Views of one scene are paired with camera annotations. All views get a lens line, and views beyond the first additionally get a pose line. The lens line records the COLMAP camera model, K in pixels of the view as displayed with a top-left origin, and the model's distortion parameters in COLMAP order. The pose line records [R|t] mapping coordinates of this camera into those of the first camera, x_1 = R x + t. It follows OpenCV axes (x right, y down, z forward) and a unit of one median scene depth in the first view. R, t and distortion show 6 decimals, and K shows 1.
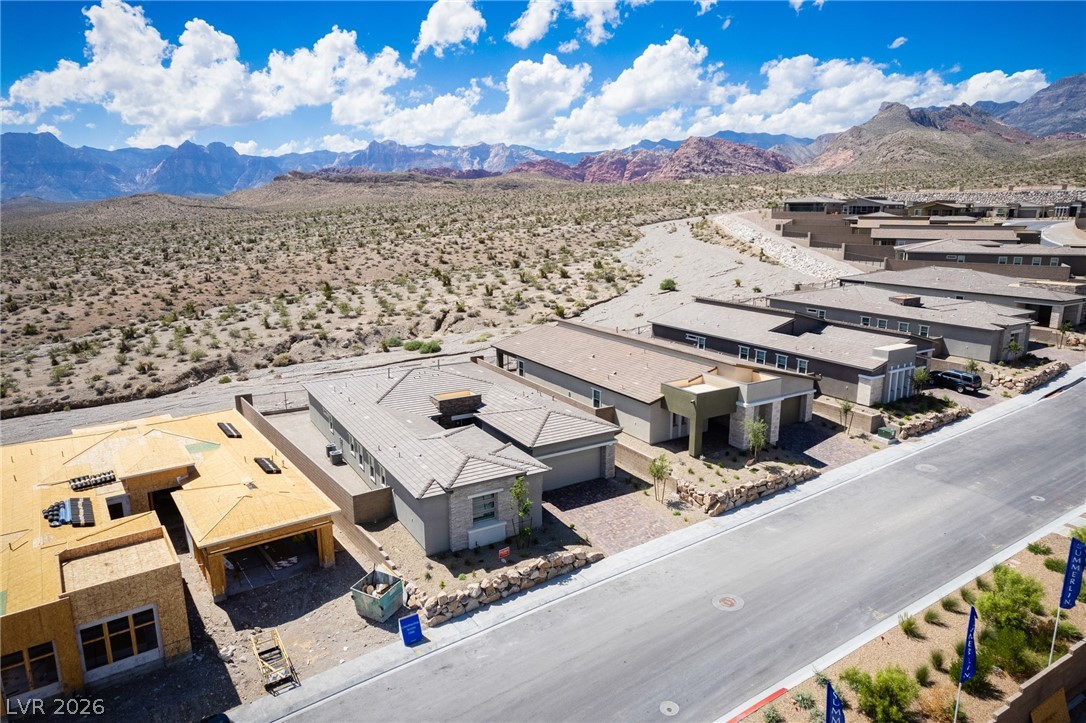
lens RADIAL K [[693.8, 0, 547.4], [0, 693.8, 370.3], [0, 0, 1]] dist [-0.075050, 0.068871]
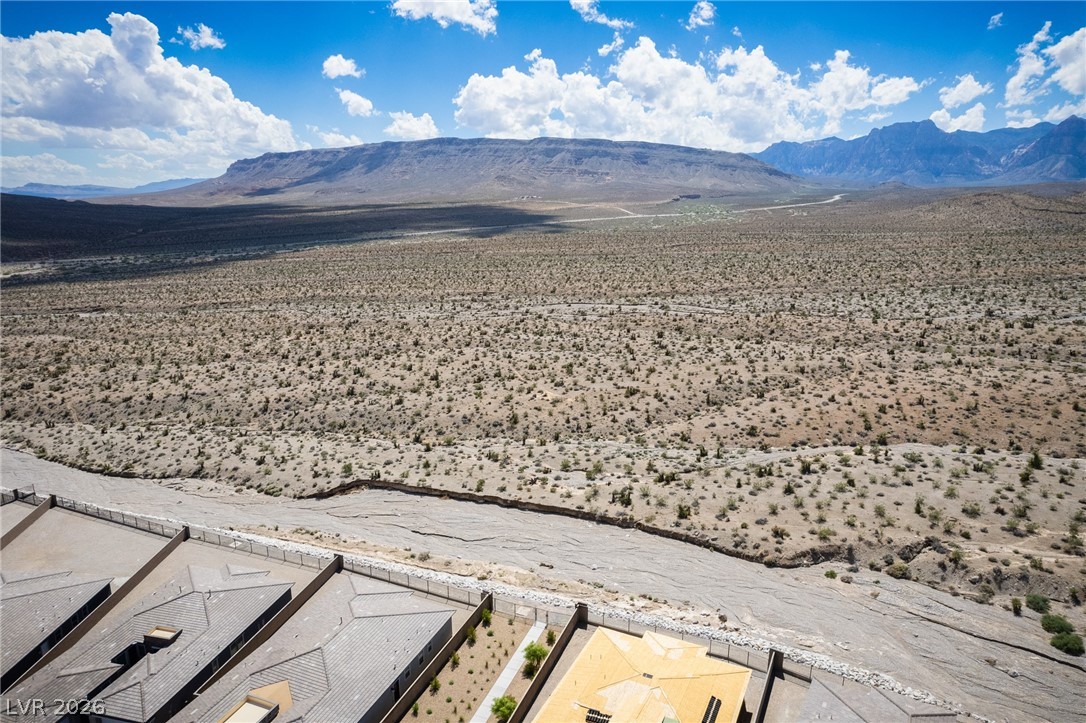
lens RADIAL K [[693.8, 0, 547.4], [0, 693.8, 370.3], [0, 0, 1]] dist [-0.075050, 0.068871]
pose [[0.455171, 0.234620, -0.858937, 0.160761], [-0.210535, 0.965665, 0.152206, -0.326317], [0.865156, 0.111556, 0.488939, 0.037661]]
